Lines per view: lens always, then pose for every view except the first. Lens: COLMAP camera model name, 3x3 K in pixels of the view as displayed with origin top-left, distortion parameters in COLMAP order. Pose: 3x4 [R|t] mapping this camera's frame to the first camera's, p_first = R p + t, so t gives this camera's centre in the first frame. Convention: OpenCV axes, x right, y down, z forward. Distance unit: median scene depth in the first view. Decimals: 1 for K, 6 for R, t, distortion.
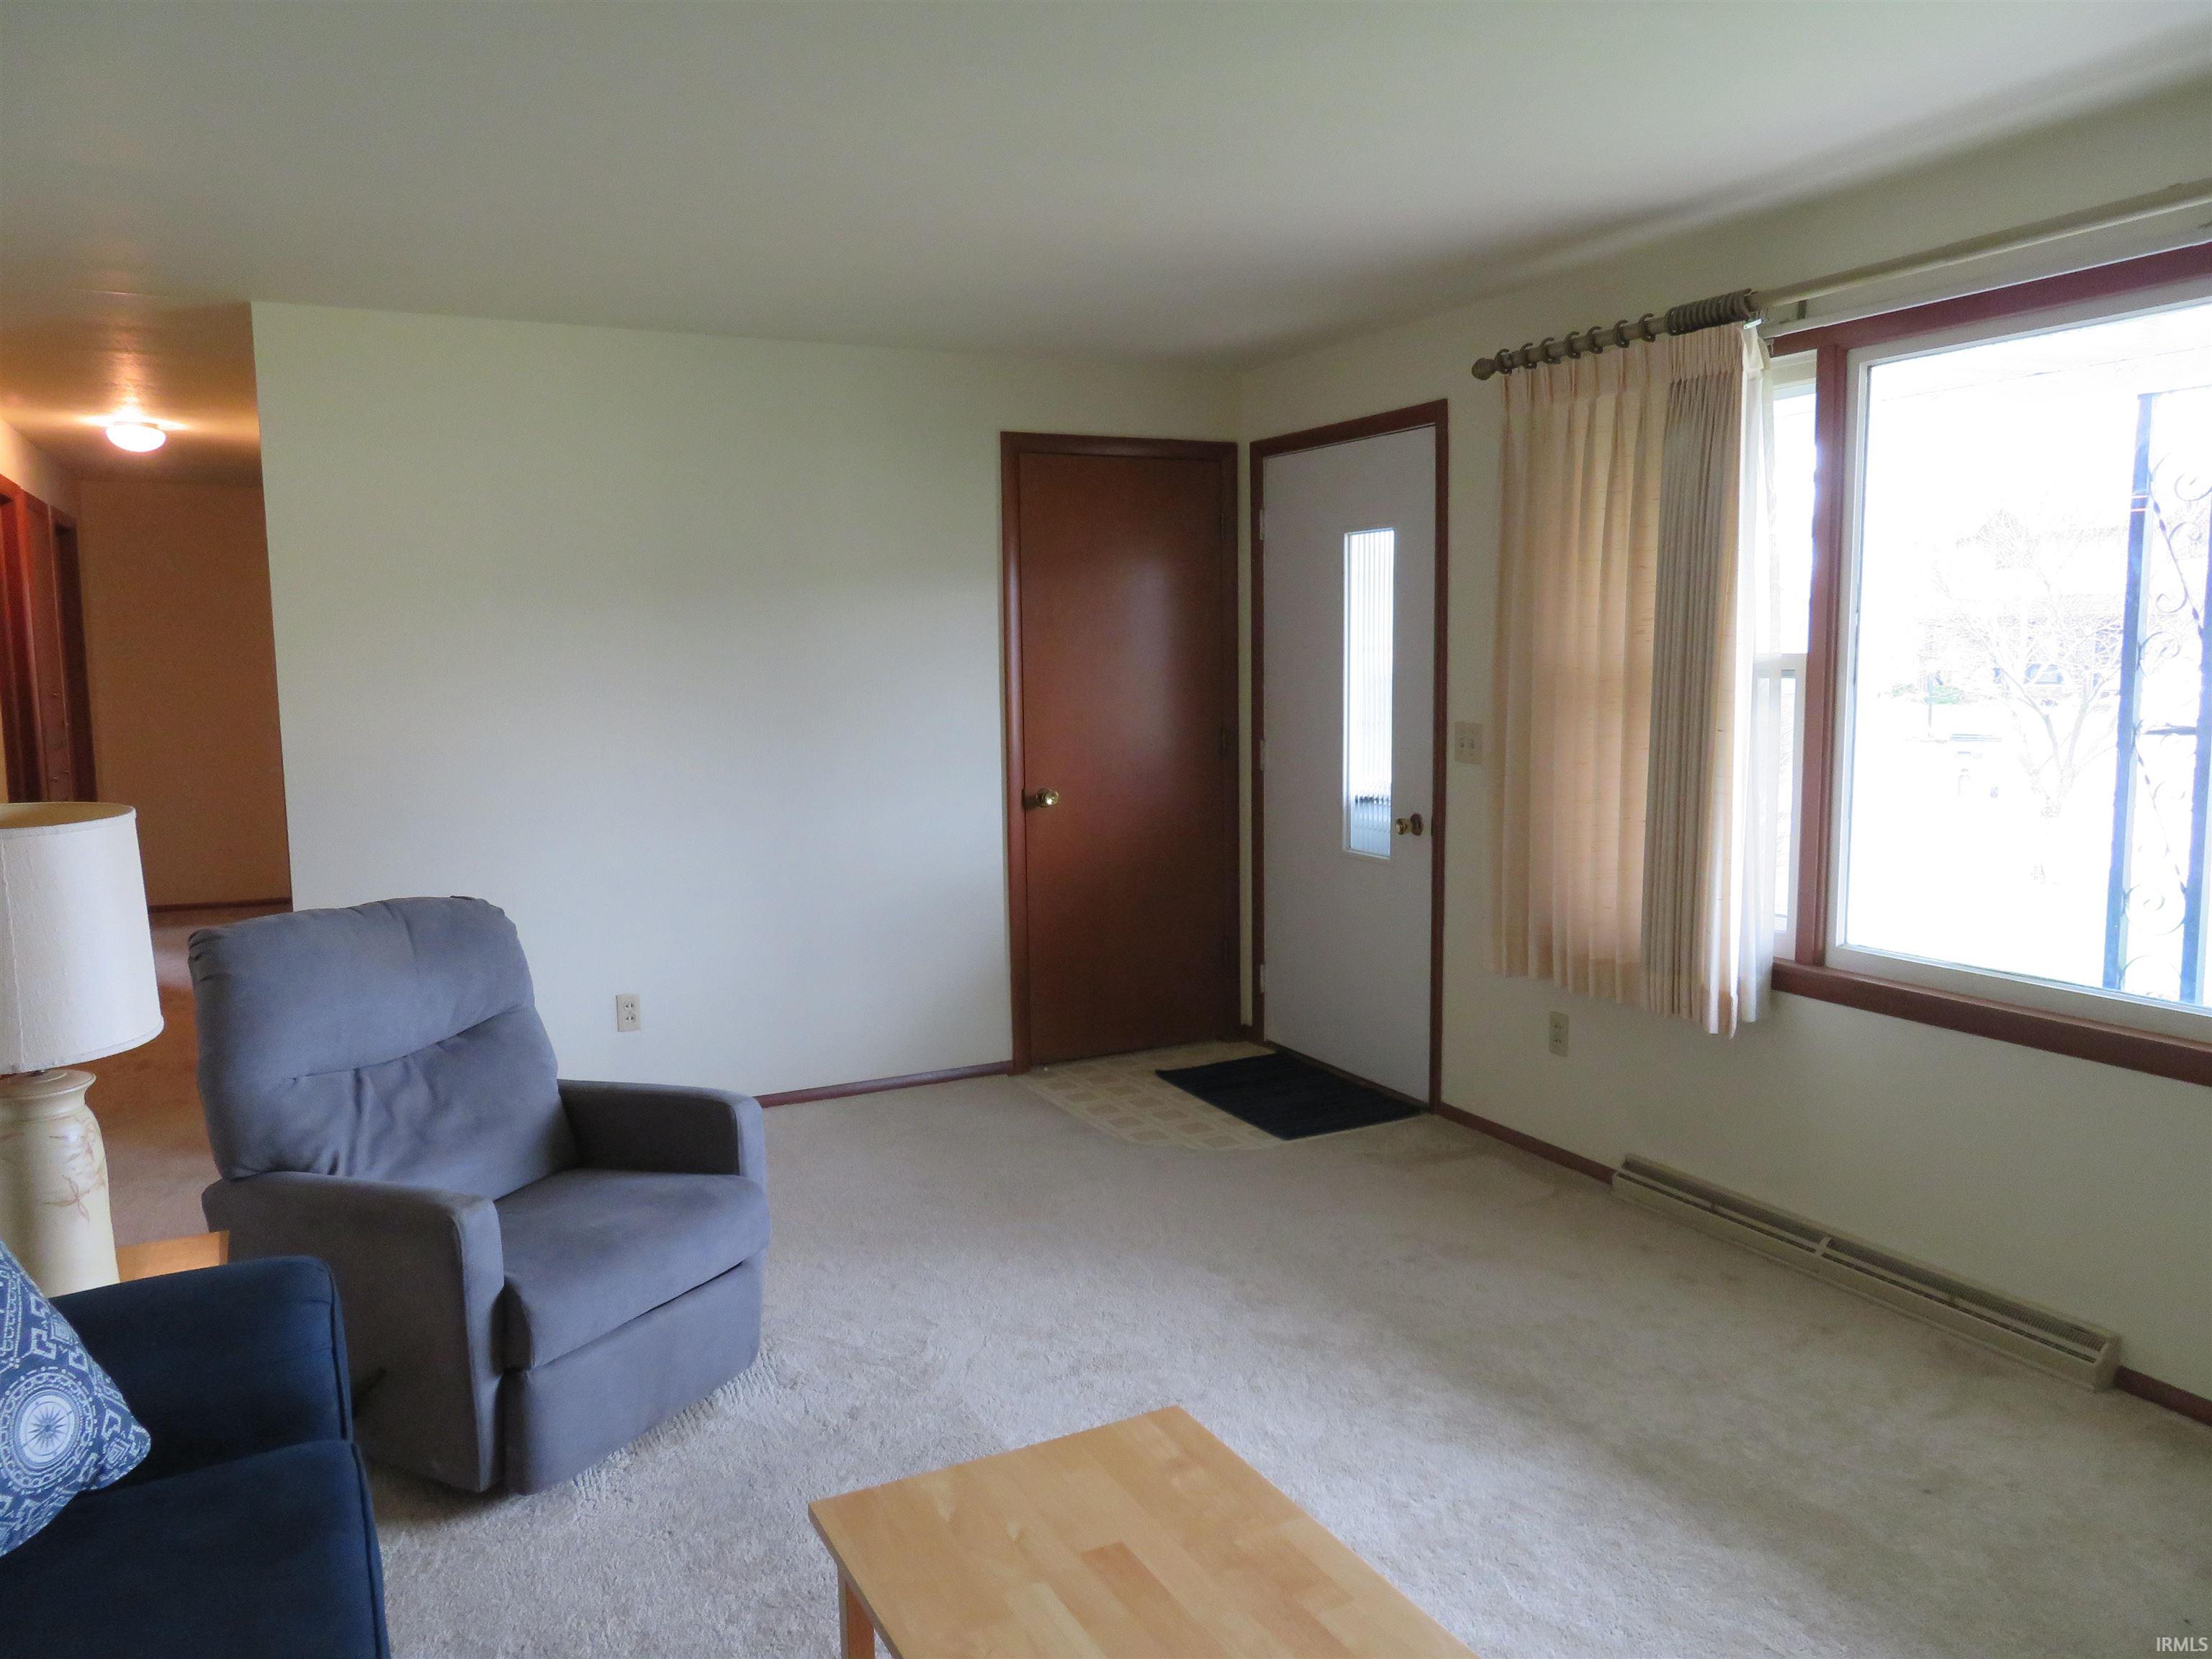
lens RADIAL K [[1582.2, 0, 1102.2], [0, 1582.2, 841.4], [0, 0, 1]] dist [-0.004354, -0.001681]
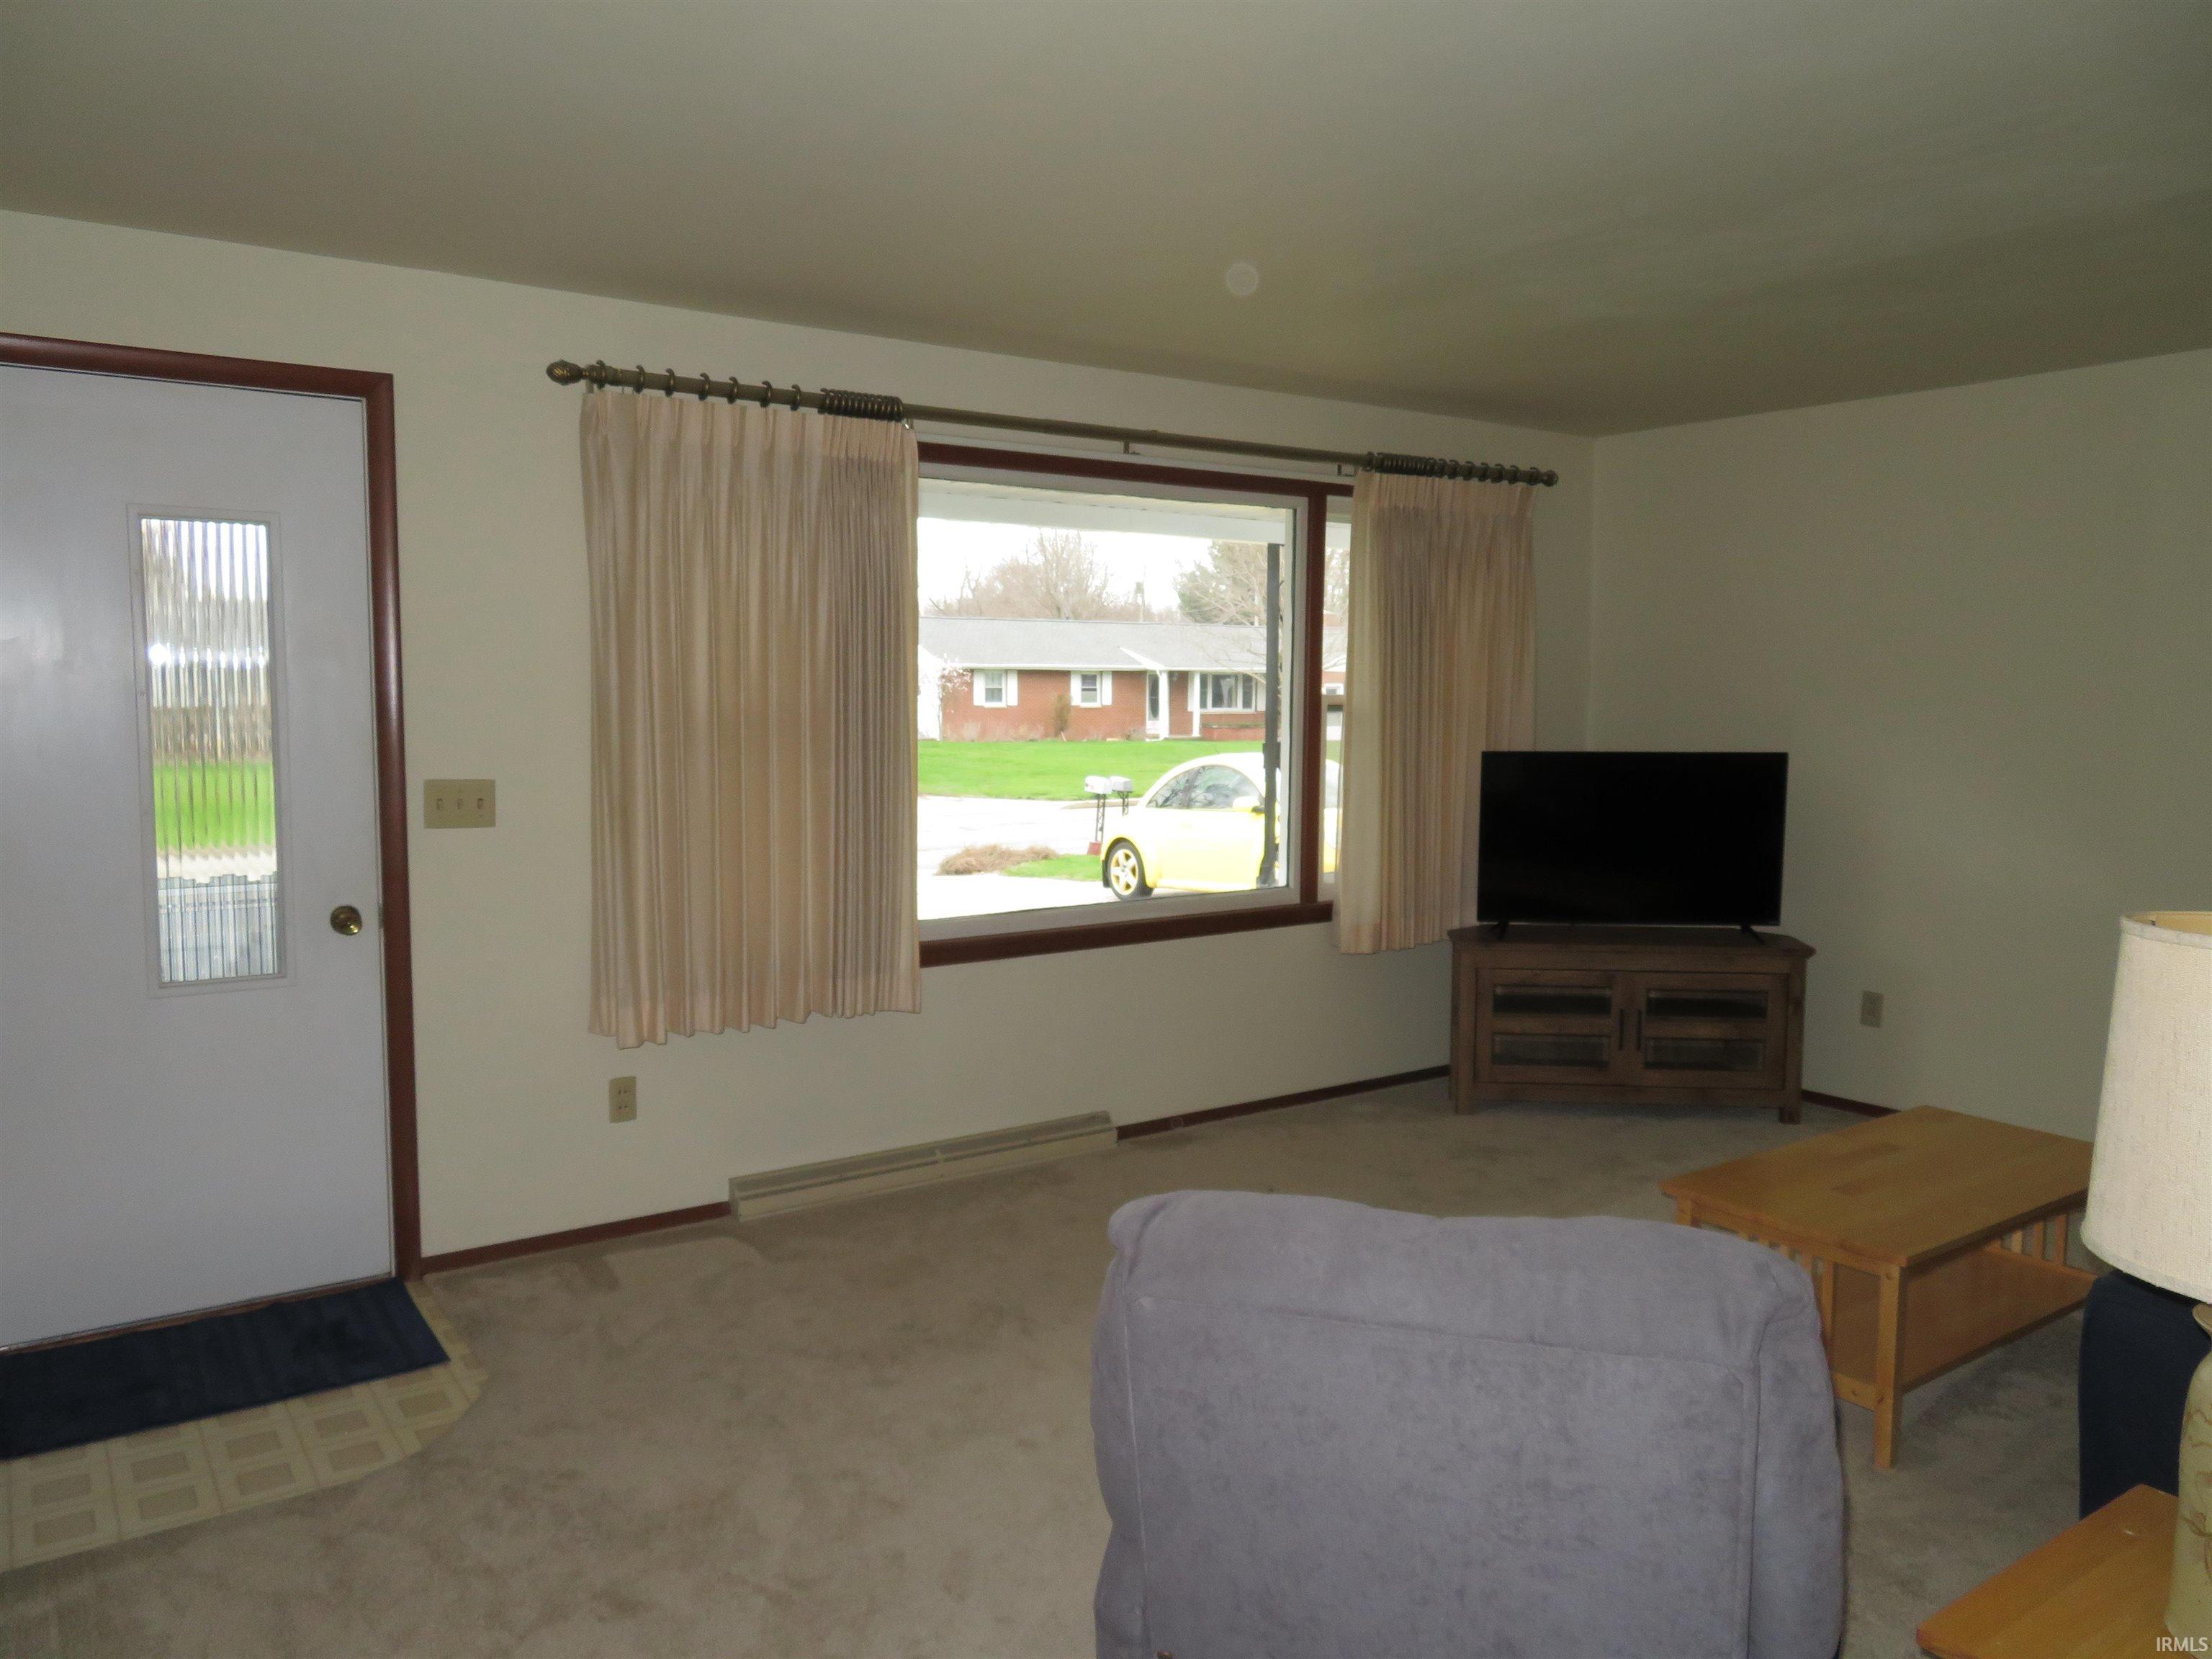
lens RADIAL K [[1582.2, 0, 1100.6], [0, 1582.2, 813.1], [0, 0, 1]] dist [-0.004354, -0.001681]
pose [[-0.128542, -0.086319, 0.987940, -0.638737], [0.106716, 0.989216, 0.100315, -0.106091], [-0.985946, 0.118323, -0.117944, 0.784019]]
